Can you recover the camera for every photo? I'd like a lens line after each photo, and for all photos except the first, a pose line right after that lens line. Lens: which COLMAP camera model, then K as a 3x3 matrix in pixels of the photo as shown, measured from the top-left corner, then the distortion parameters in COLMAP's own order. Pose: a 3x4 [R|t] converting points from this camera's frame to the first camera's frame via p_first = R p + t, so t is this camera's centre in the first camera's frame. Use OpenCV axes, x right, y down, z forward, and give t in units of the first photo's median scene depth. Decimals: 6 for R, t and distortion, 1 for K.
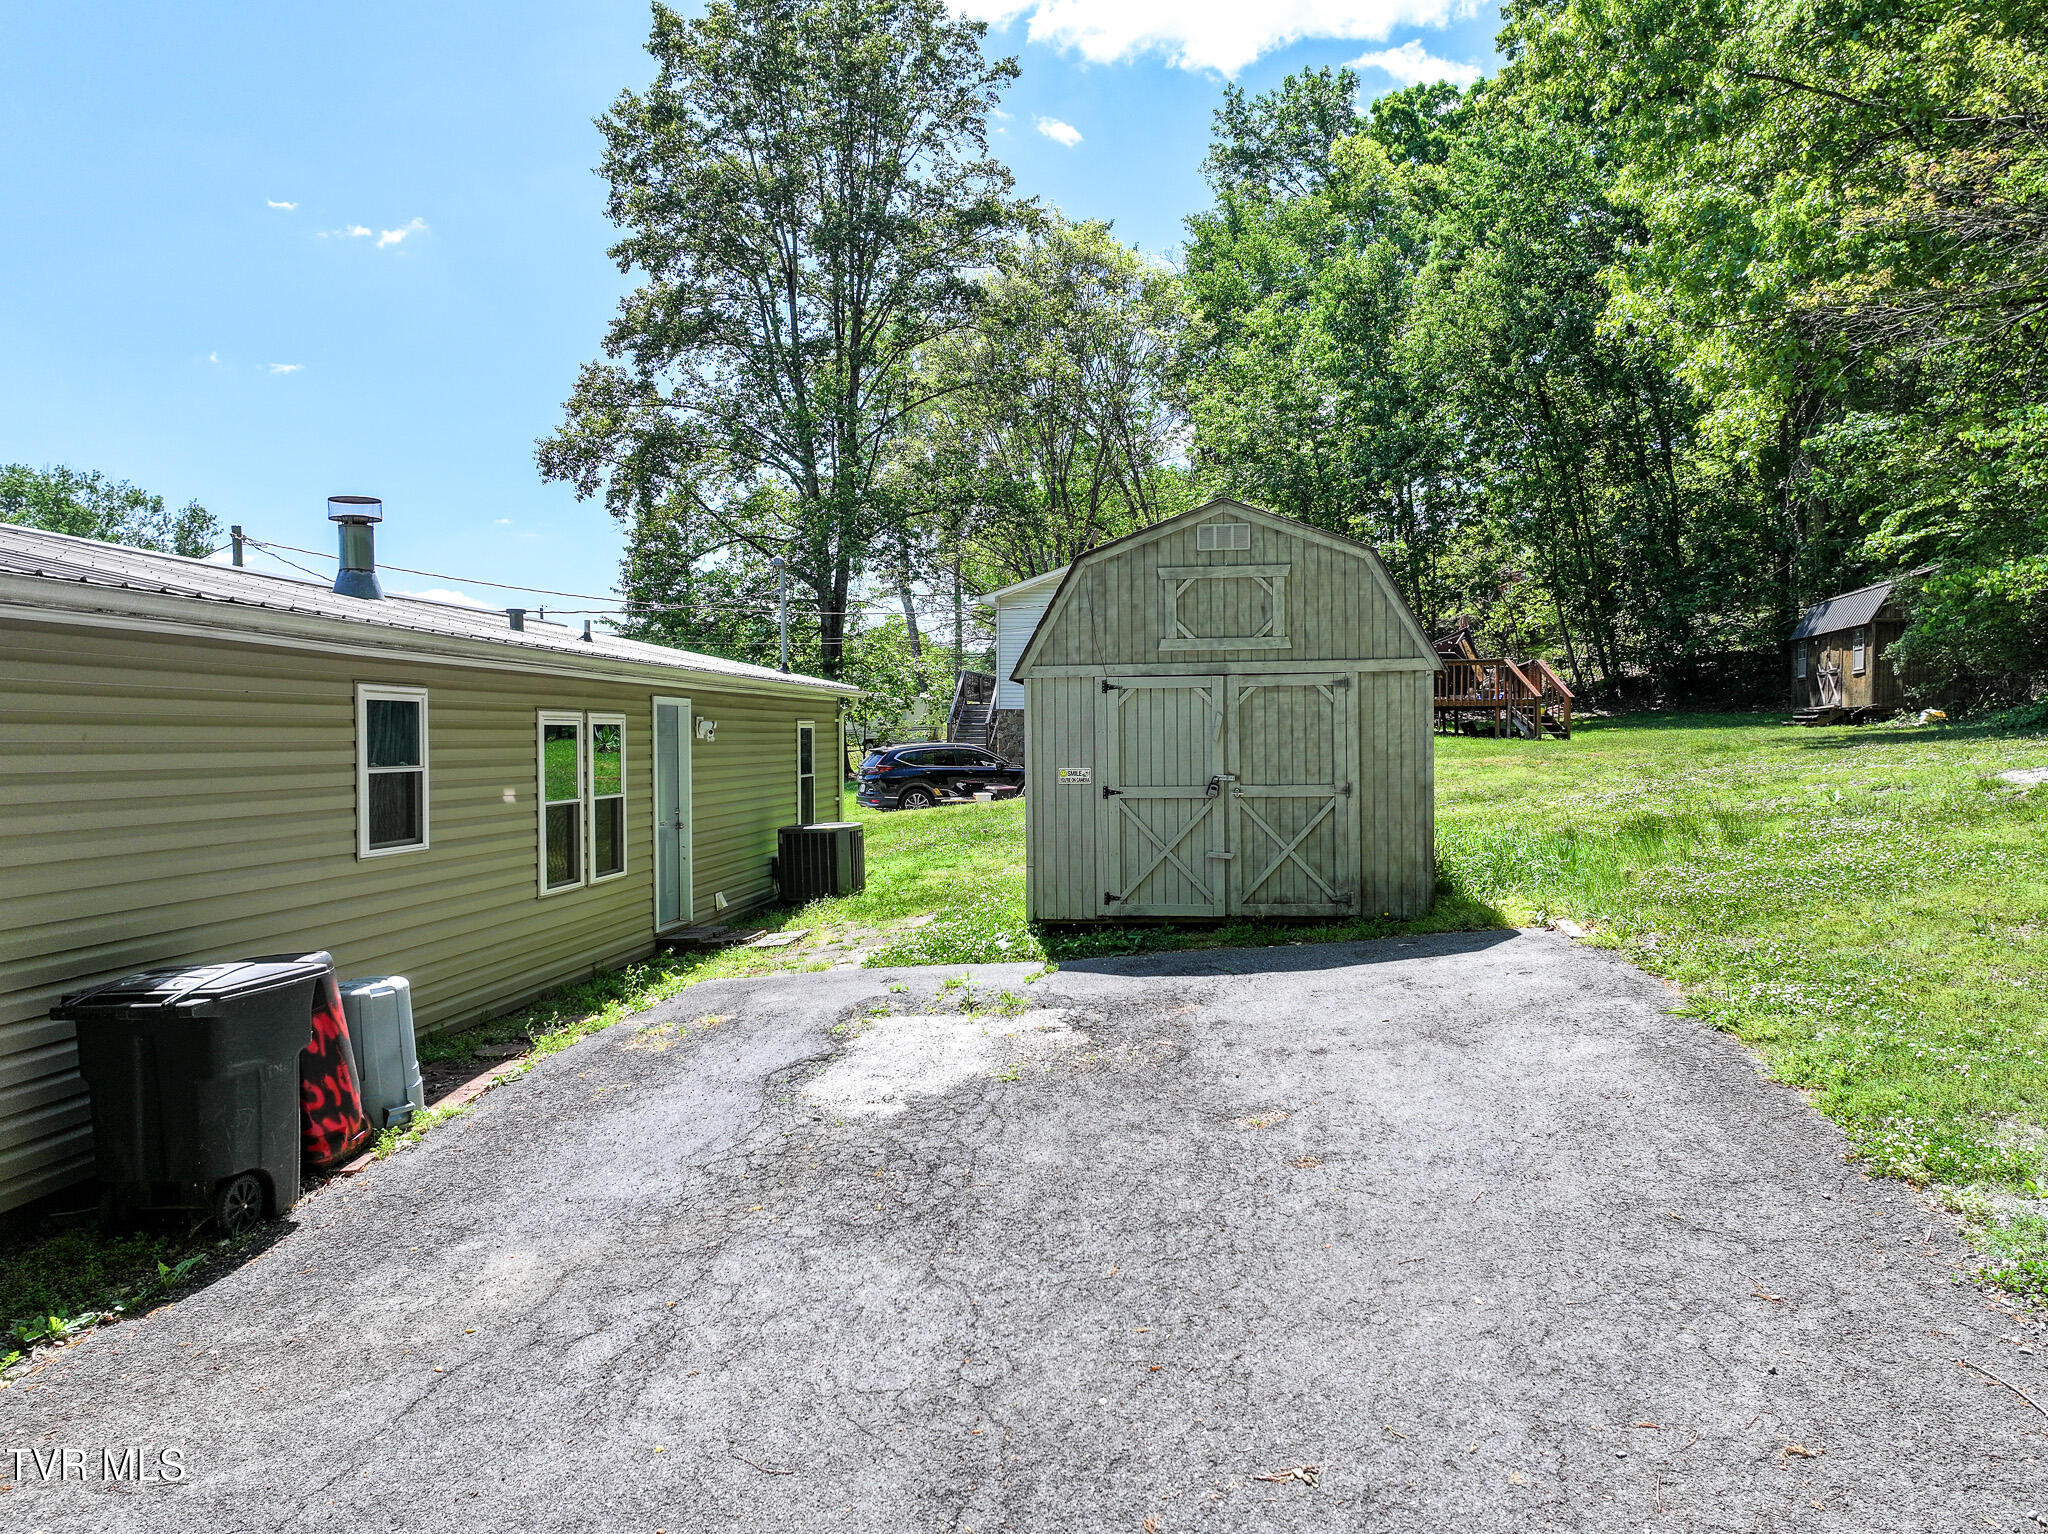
lens RADIAL K [[1451.8, 0, 1027.0], [0, 1451.8, 765.8], [0, 0, 1]] dist [0.008540, 0.001457]
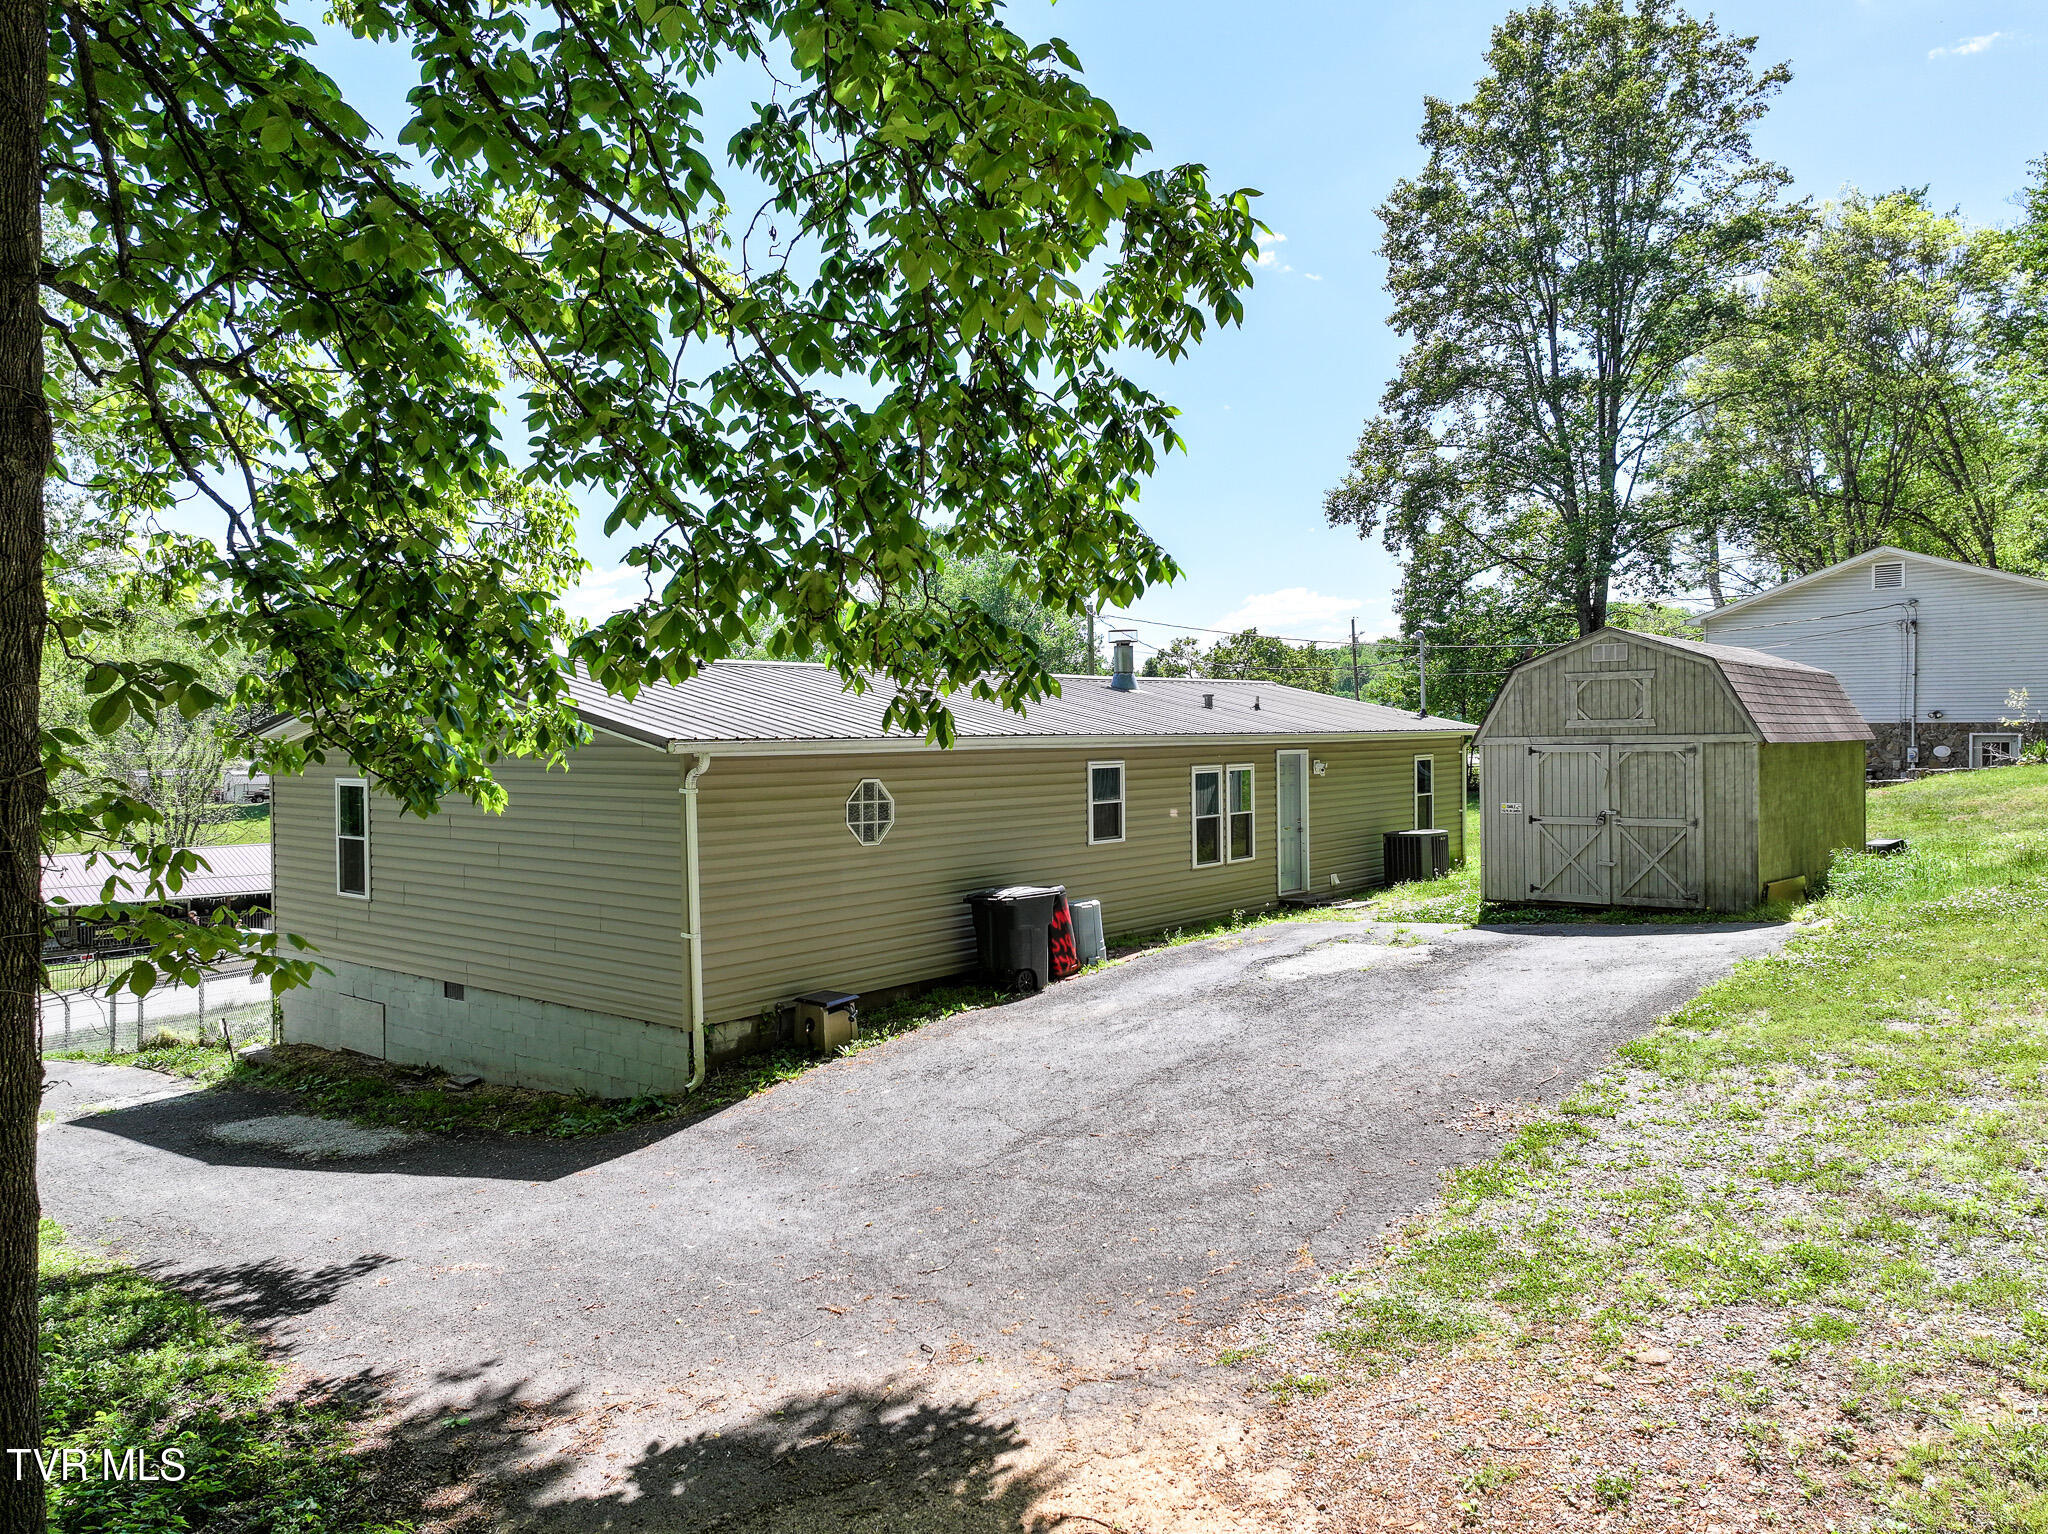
lens RADIAL K [[1429.4, 0, 1021.2], [0, 1429.4, 757.9], [0, 0, 1]] dist [0.010932, 0.001546]
pose [[0.842552, 0.005192, -0.538589, 0.085851], [-0.004057, 0.999986, 0.003293, -0.010302], [0.538599, -0.000590, 0.842562, -0.118899]]
